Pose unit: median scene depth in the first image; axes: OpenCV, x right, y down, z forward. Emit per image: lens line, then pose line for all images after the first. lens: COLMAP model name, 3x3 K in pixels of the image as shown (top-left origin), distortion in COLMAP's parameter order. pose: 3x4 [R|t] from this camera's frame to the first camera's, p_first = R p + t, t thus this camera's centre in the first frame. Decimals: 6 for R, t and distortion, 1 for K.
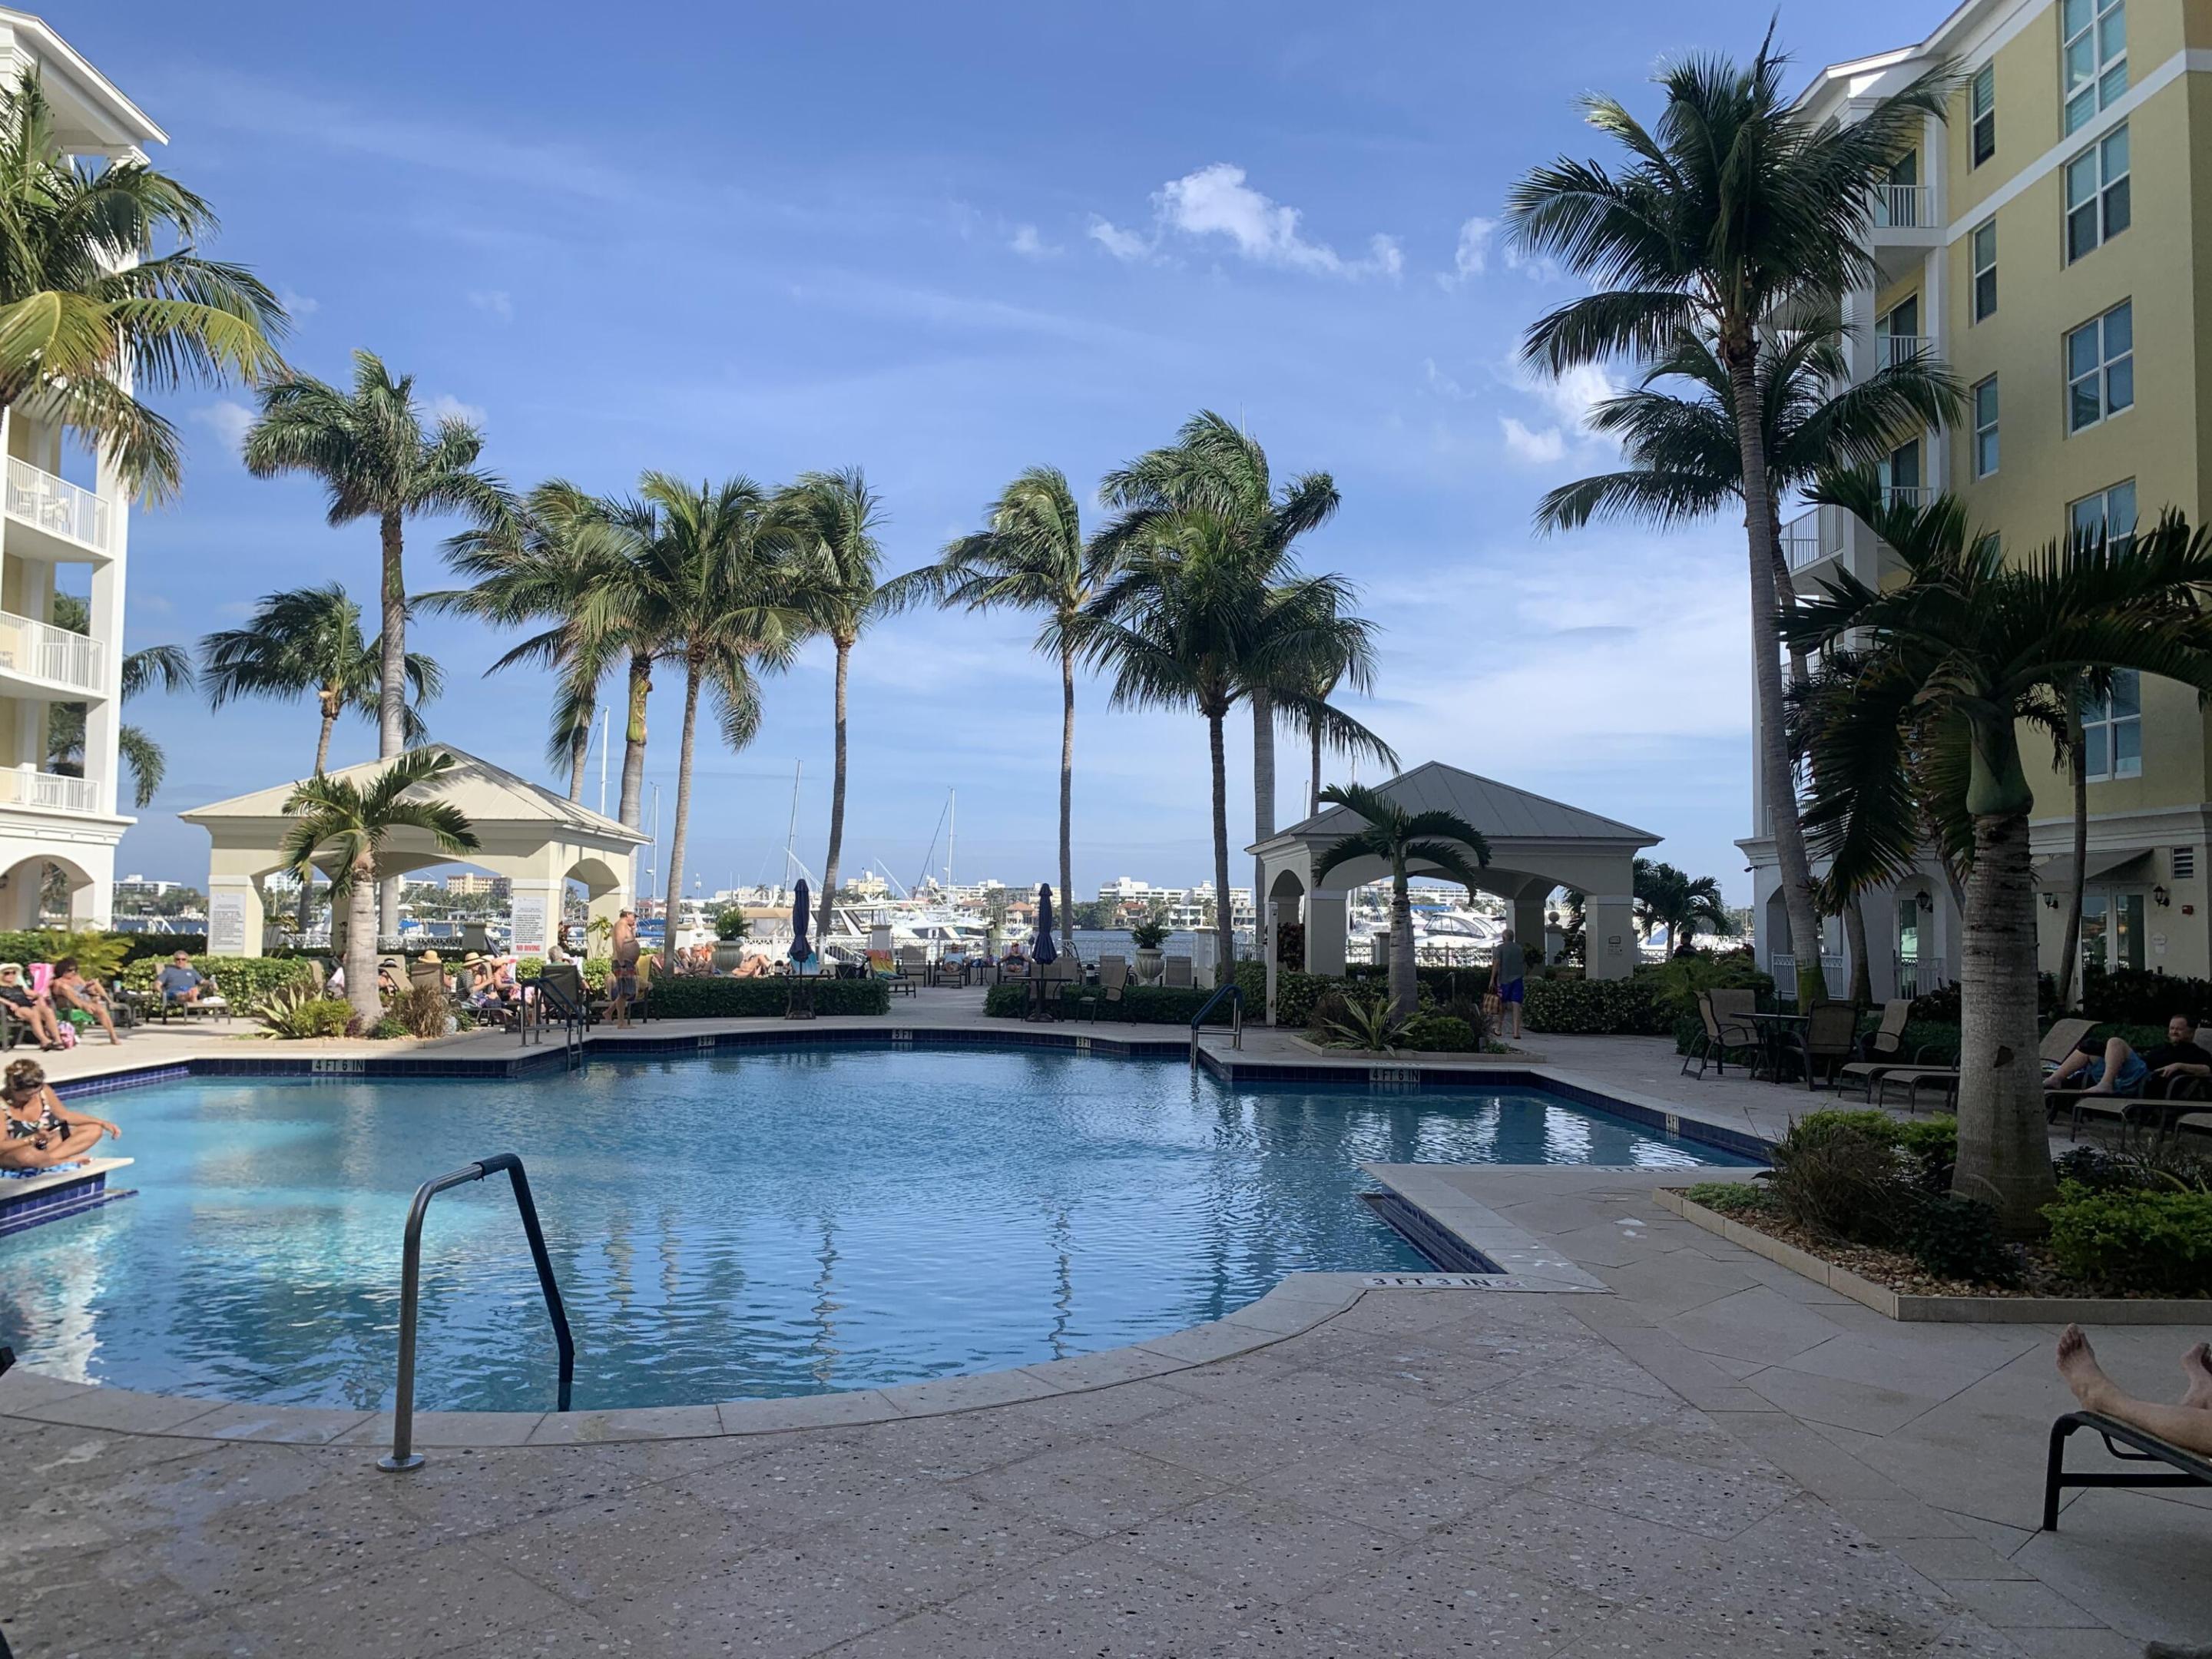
lens RADIAL K [[1718.5, 0, 1117.5], [0, 1718.5, 823.3], [0, 0, 1]] dist [0.040859, -0.046177]
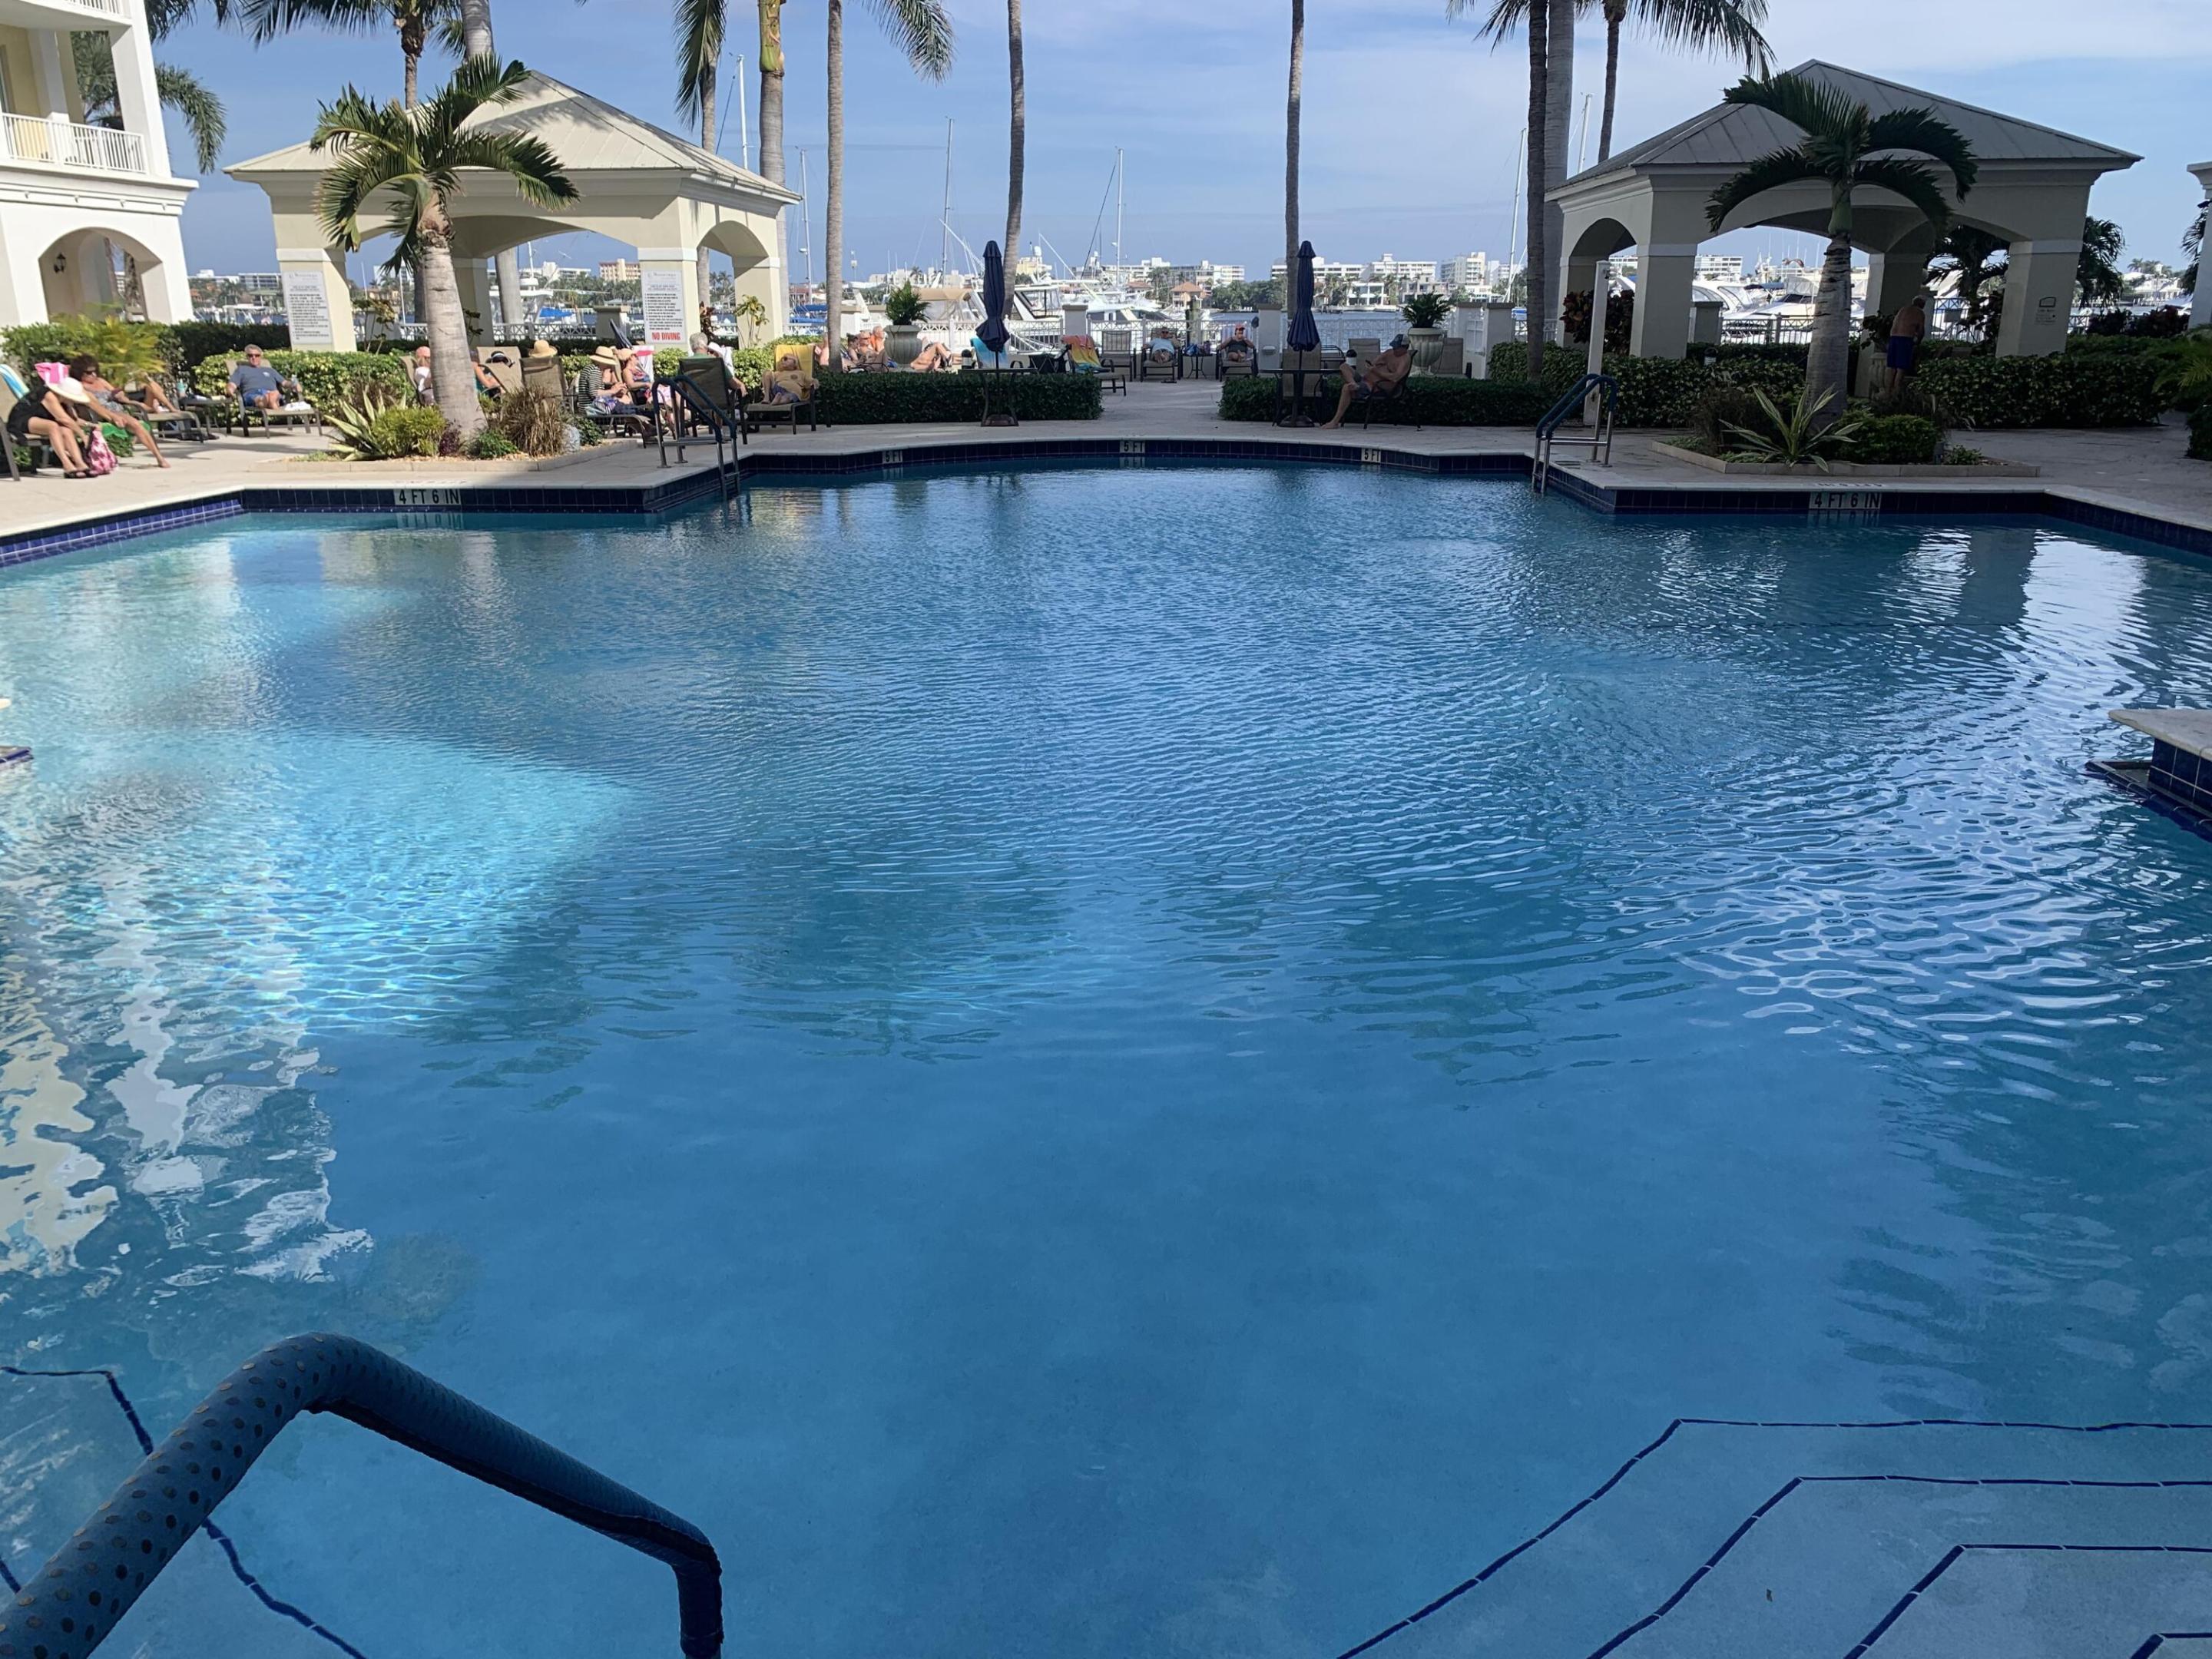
lens RADIAL K [[1718.5, 0, 1102.4], [0, 1718.5, 826.9], [0, 0, 1]] dist [0.040859, -0.046177]
pose [[0.994668, 0.013338, -0.102264, -0.055905], [0.022673, 0.939058, 0.343010, 0.016384], [0.100607, -0.343500, 0.933748, 0.204003]]
